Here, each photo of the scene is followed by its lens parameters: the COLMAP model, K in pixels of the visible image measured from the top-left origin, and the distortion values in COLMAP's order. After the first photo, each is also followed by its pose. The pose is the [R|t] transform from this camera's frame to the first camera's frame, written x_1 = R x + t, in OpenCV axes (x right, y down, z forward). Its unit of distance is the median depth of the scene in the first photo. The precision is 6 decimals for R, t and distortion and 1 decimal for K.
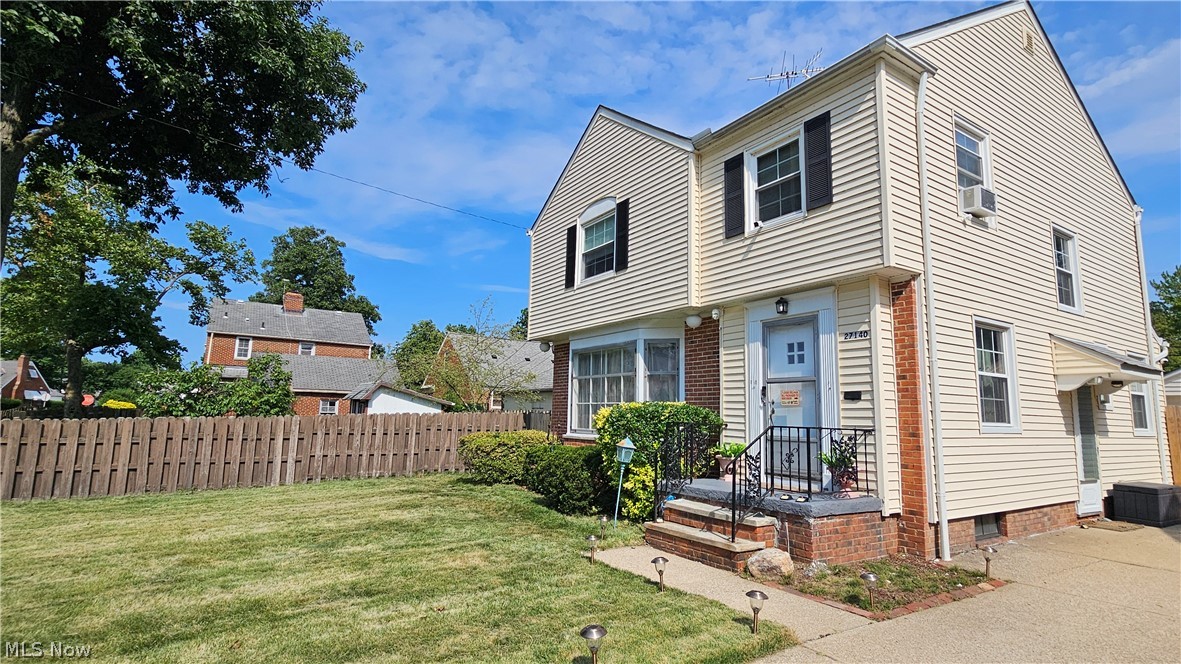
lens RADIAL K [[594.0, 0, 590.5], [0, 594.0, 332.0], [0, 0, 1]] dist [-0.003321, -0.000261]
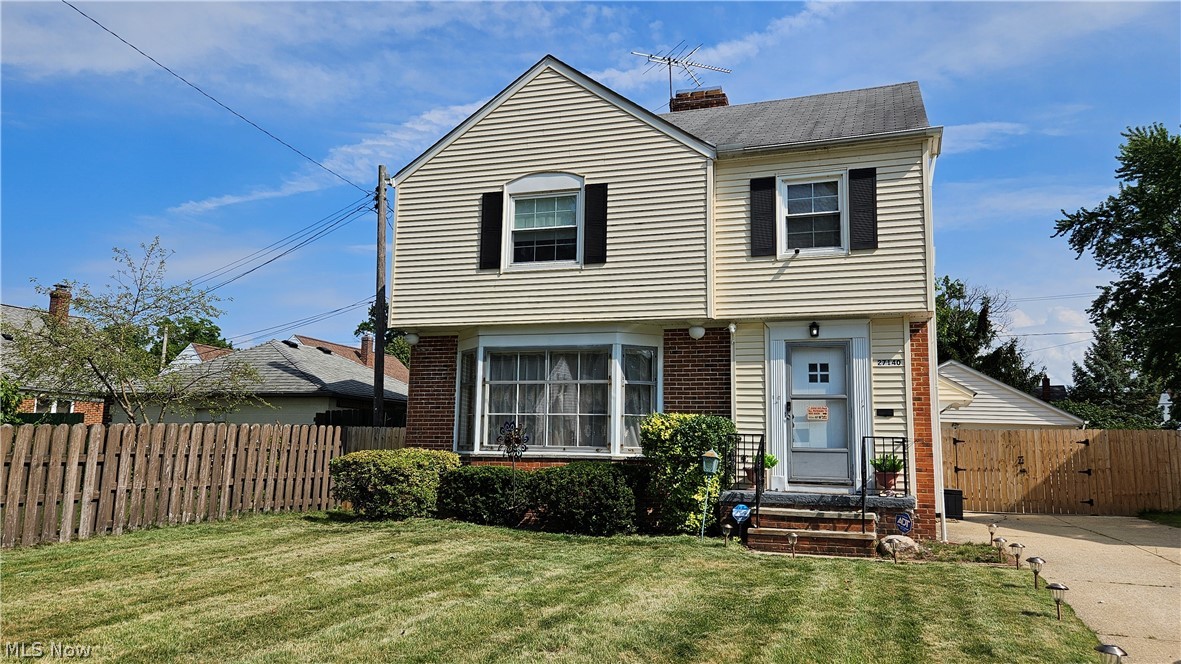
lens RADIAL K [[891.5, 0, 590.5], [0, 891.5, 332.0], [0, 0, 1]] dist [0.091256, -0.074594]
pose [[0.784249, 0.079162, 0.615375, -0.933265], [-0.089722, 0.995872, -0.013765, 0.018712], [-0.613925, -0.044418, 0.788114, -0.050296]]
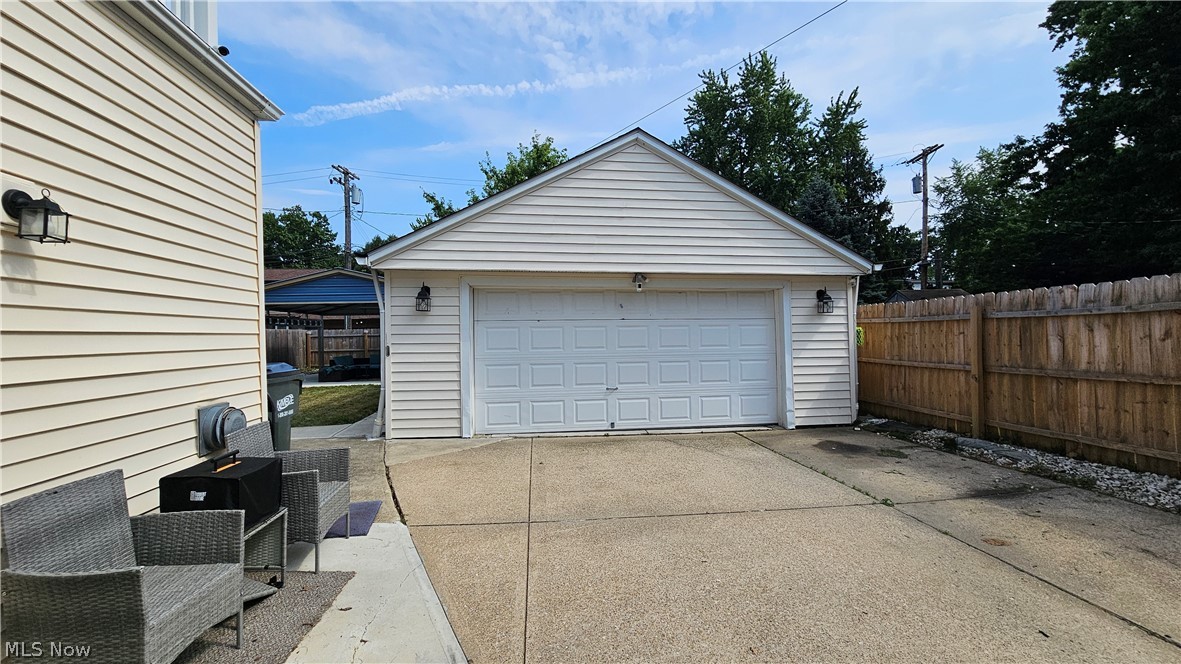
lens RADIAL K [[491.1, 0, 603.7], [0, 491.1, 331.9], [0, 0, 1]] dist [-0.002803, -0.000257]
pose [[0.422482, -0.029603, 0.905888, 1.320759], [-0.097972, 0.992119, 0.078112, 0.214407], [-0.901061, -0.121753, 0.416252, 1.370641]]
